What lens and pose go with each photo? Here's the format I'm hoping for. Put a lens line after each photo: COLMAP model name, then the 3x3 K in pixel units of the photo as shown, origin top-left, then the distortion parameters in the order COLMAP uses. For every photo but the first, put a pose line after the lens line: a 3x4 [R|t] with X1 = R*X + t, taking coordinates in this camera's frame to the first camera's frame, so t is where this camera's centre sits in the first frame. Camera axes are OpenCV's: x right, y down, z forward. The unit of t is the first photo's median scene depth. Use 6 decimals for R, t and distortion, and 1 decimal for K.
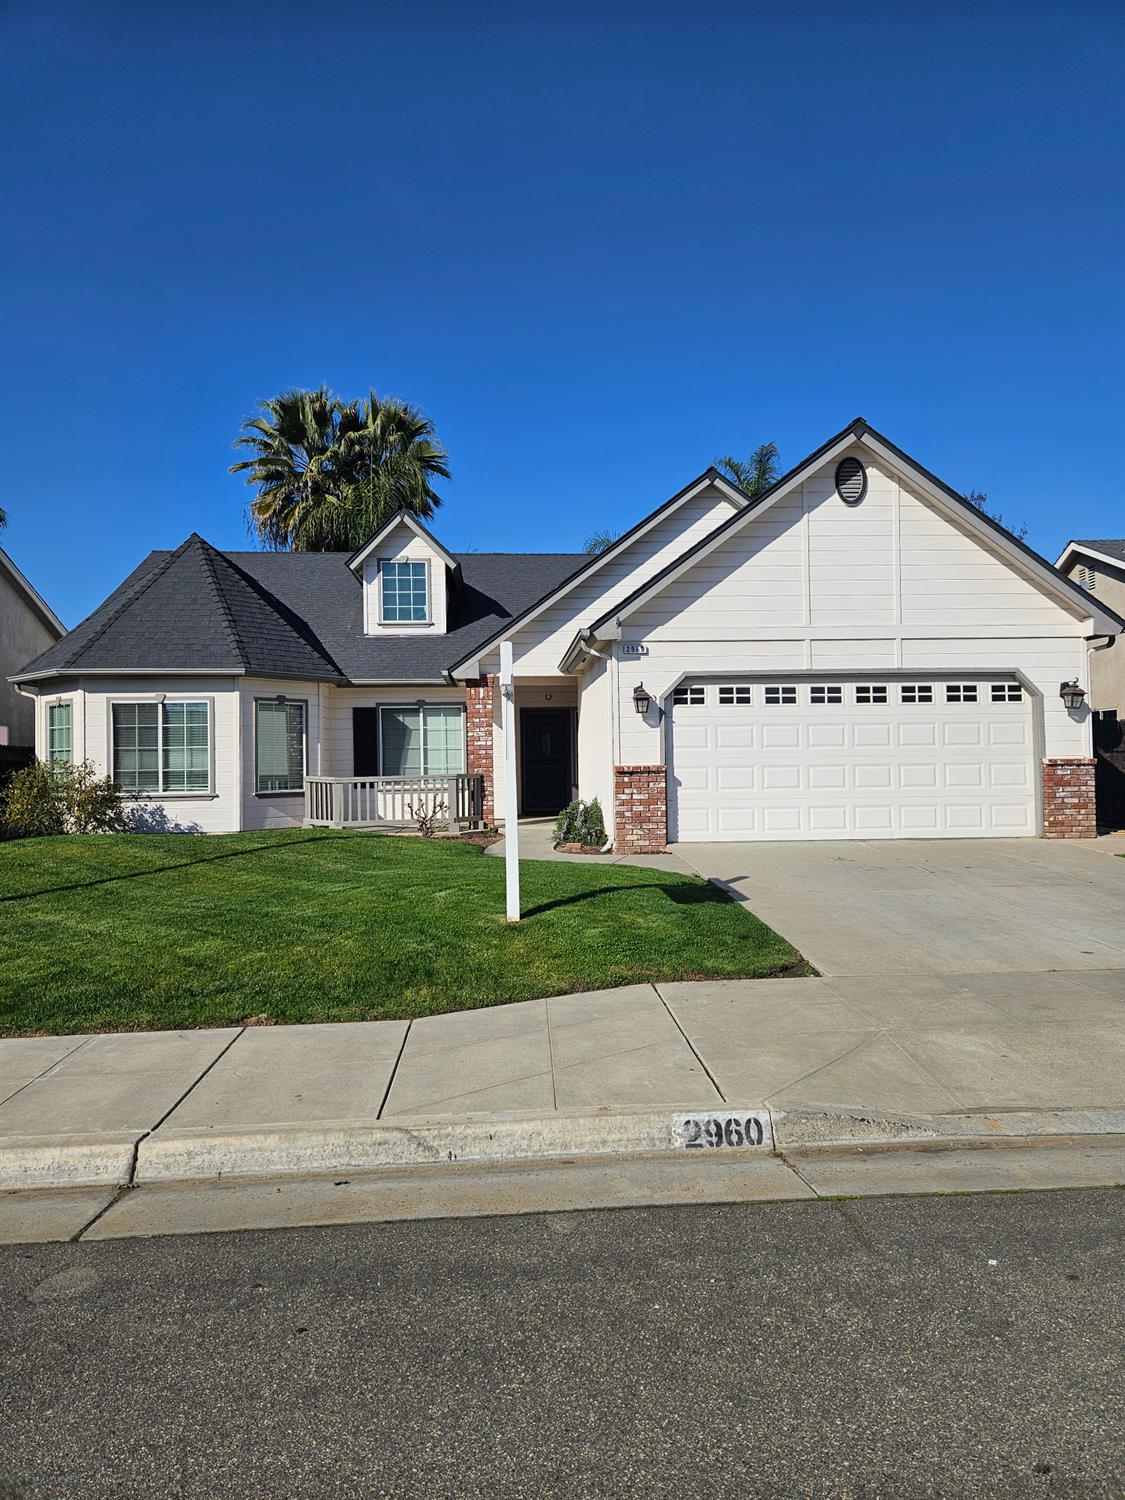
lens RADIAL K [[999.4, 0, 566.1], [0, 999.4, 745.8], [0, 0, 1]] dist [0.073702, -0.062559]
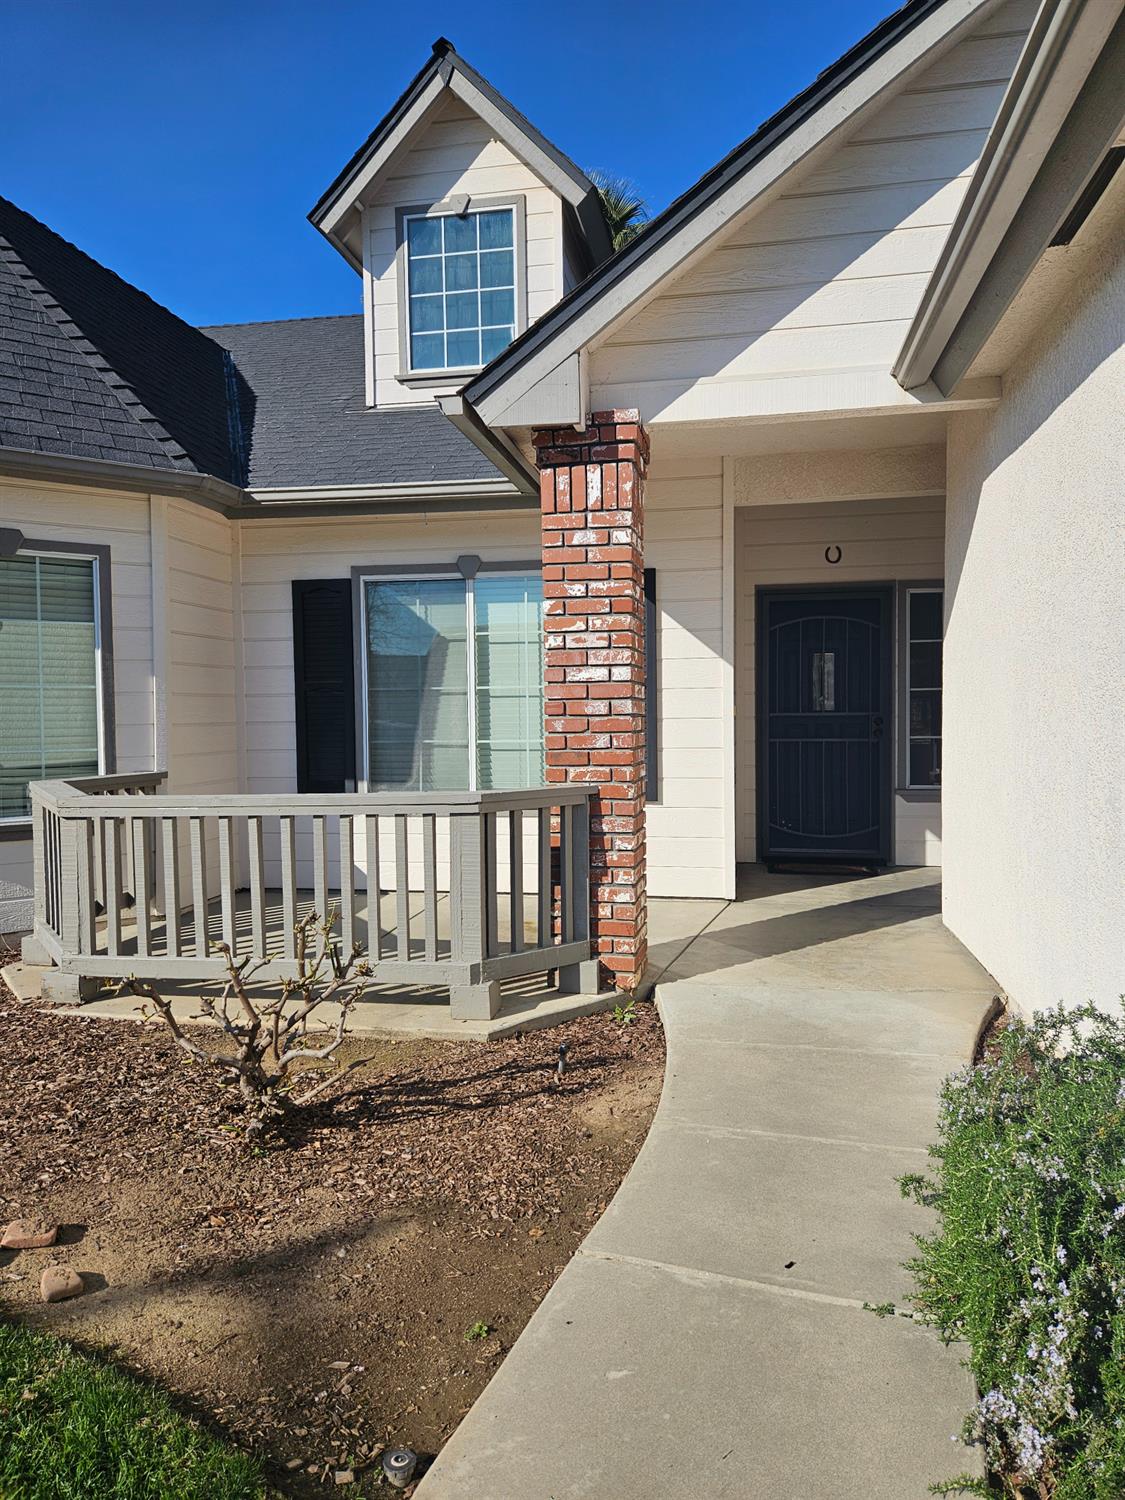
lens RADIAL K [[999.4, 0, 577.6], [0, 999.4, 746.4], [0, 0, 1]] dist [0.073702, -0.062559]
pose [[0.970807, 0.013765, -0.239468, -0.021513], [0.000415, 0.998254, 0.059065, 0.000873], [0.239863, -0.057440, 0.969106, 0.663056]]
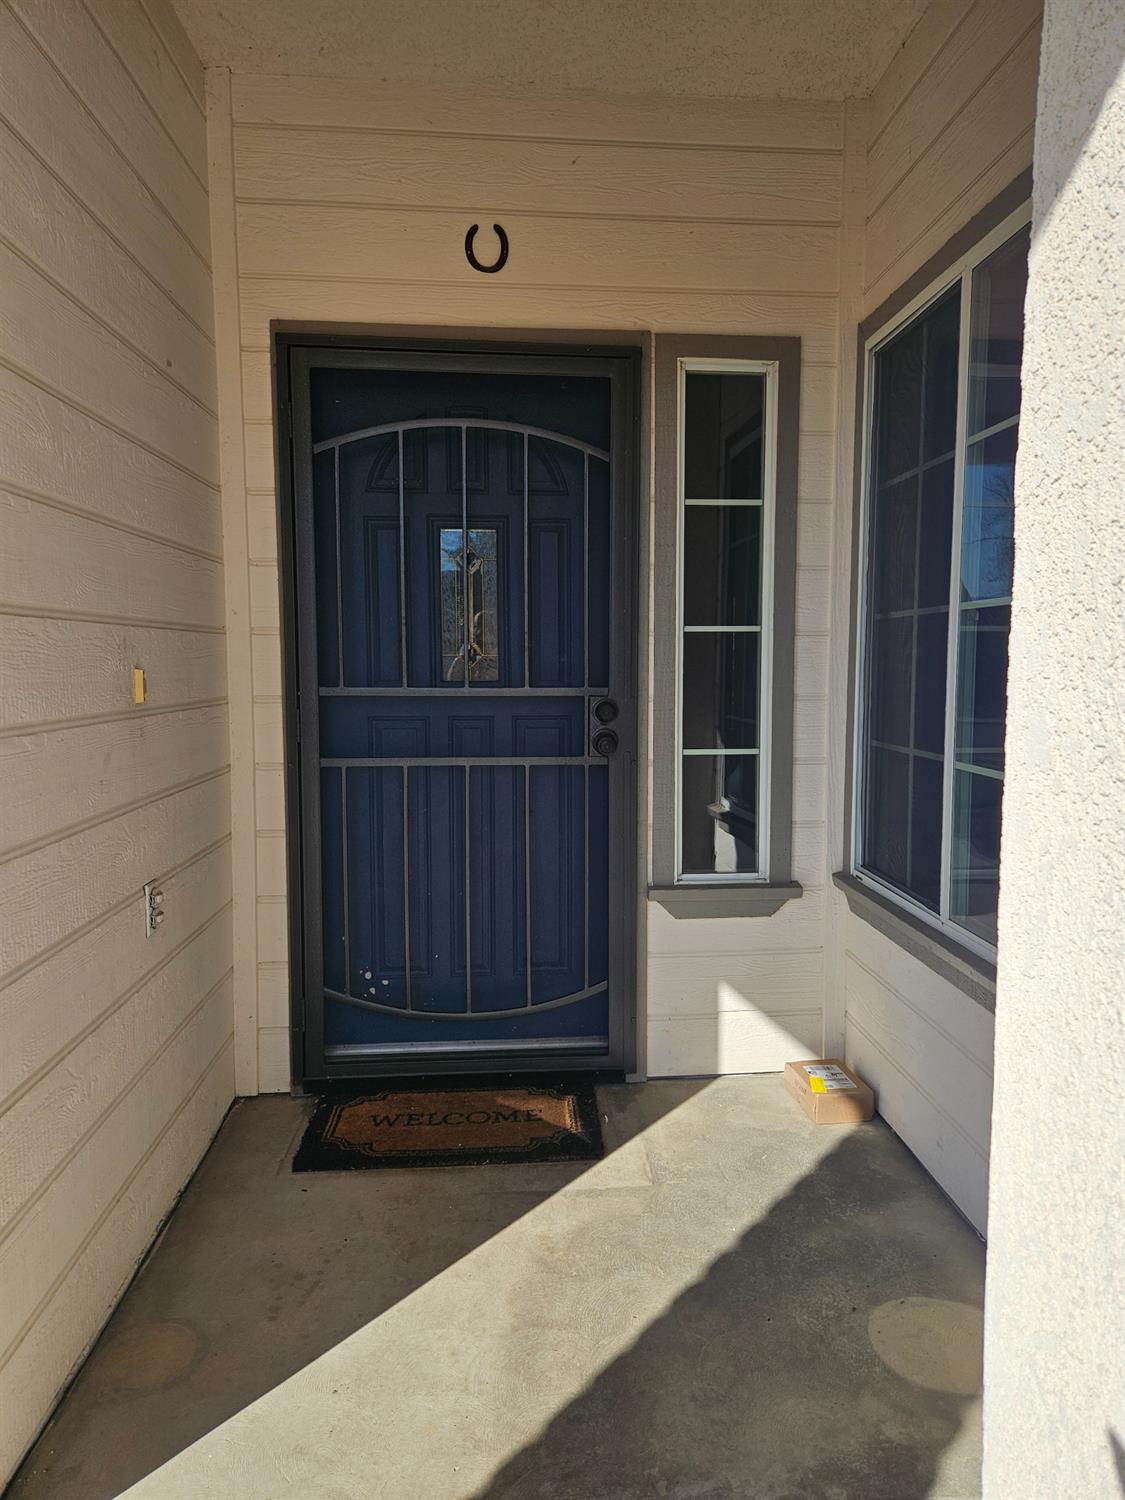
lens RADIAL K [[999.4, 0, 564.0], [0, 999.4, 748.5], [0, 0, 1]] dist [0.073702, -0.062559]
pose [[0.999908, 0.012573, 0.005014, -0.011067], [-0.013014, 0.994859, 0.100427, 0.004234], [-0.003725, -0.100483, 0.994932, 0.874938]]
